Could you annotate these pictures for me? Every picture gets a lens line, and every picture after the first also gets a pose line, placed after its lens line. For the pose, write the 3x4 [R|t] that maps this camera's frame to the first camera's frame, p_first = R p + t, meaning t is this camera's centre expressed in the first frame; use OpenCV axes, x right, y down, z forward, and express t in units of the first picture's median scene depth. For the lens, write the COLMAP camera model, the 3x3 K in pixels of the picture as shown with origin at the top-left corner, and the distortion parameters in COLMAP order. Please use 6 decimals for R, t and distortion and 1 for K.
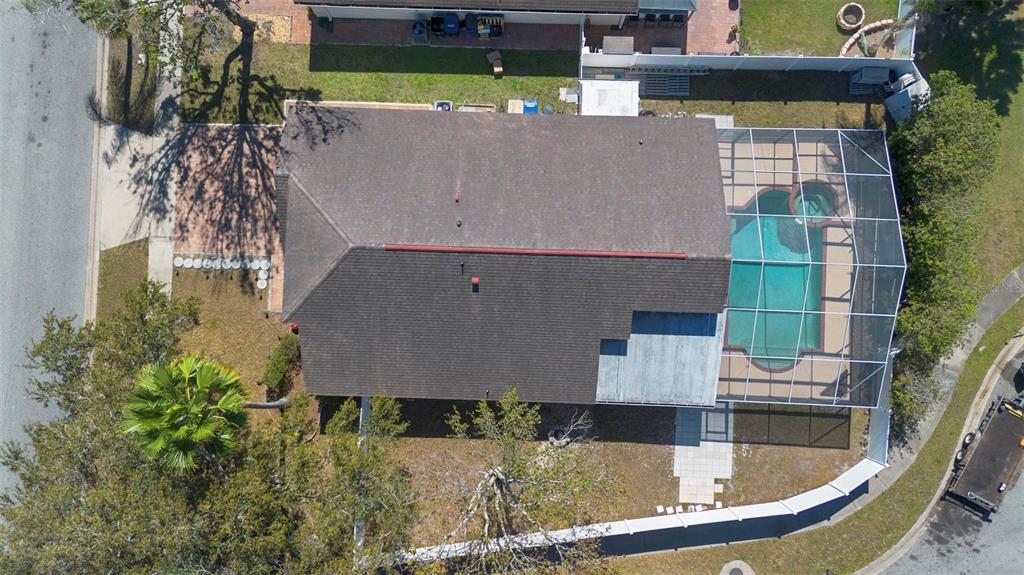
lens RADIAL K [[738.8, 0, 512.0], [0, 738.8, 287.5], [0, 0, 1]] dist [0.016862, -0.002606]
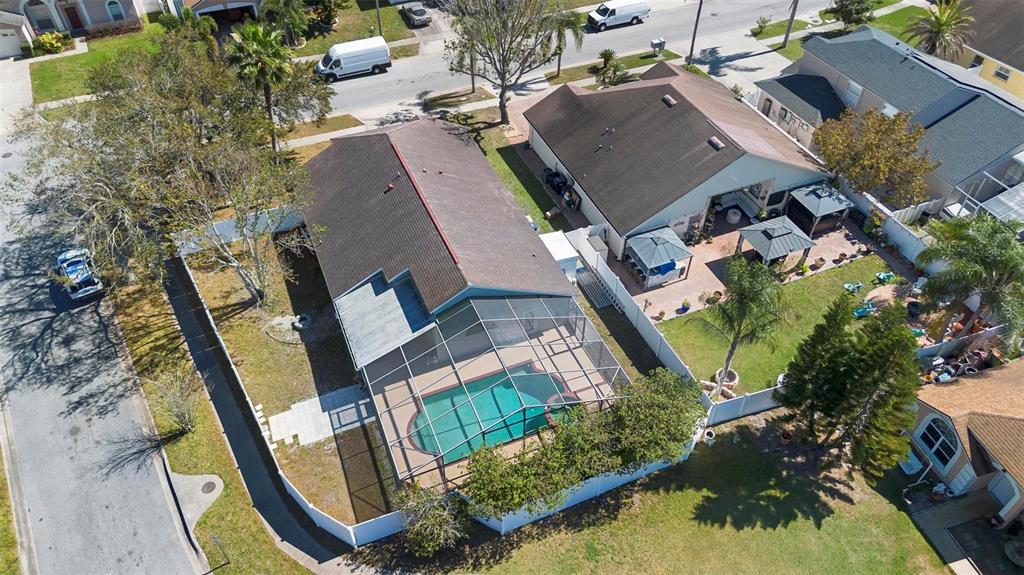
lens RADIAL K [[738.8, 0, 512.0], [0, 738.8, 287.5], [0, 0, 1]] dist [0.016862, -0.002606]
pose [[0.414235, 0.645470, -0.641699, 0.937942], [-0.909932, 0.309817, -0.275750, 0.200150], [0.020821, 0.698128, 0.715670, 0.083190]]
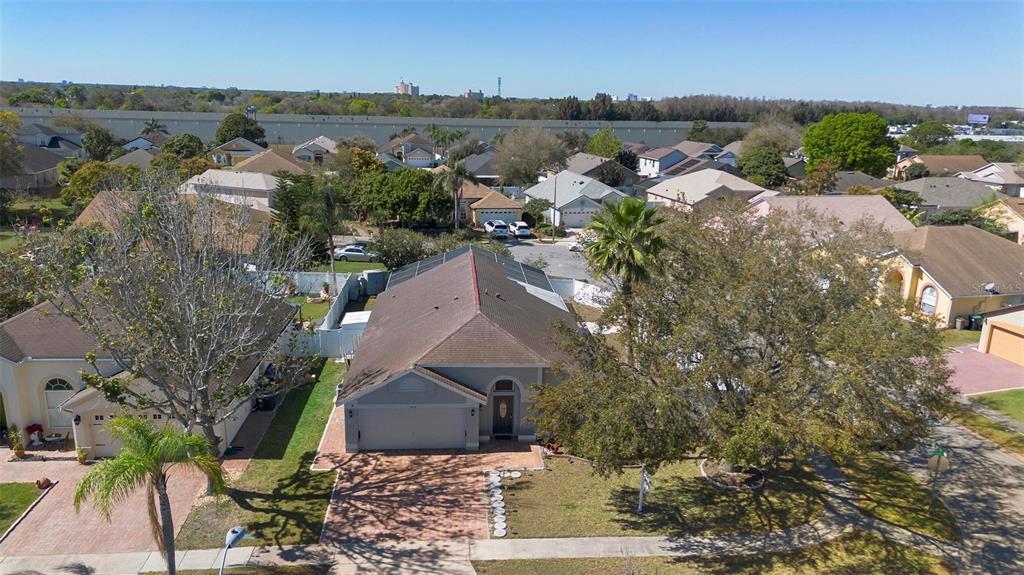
lens RADIAL K [[738.8, 0, 512.0], [0, 738.8, 287.5], [0, 0, 1]] dist [0.016862, -0.002606]
pose [[-0.112424, -0.240922, 0.964011, -1.145564], [0.991552, 0.035966, 0.124624, -0.129808], [-0.064696, 0.969878, 0.234843, 0.556934]]
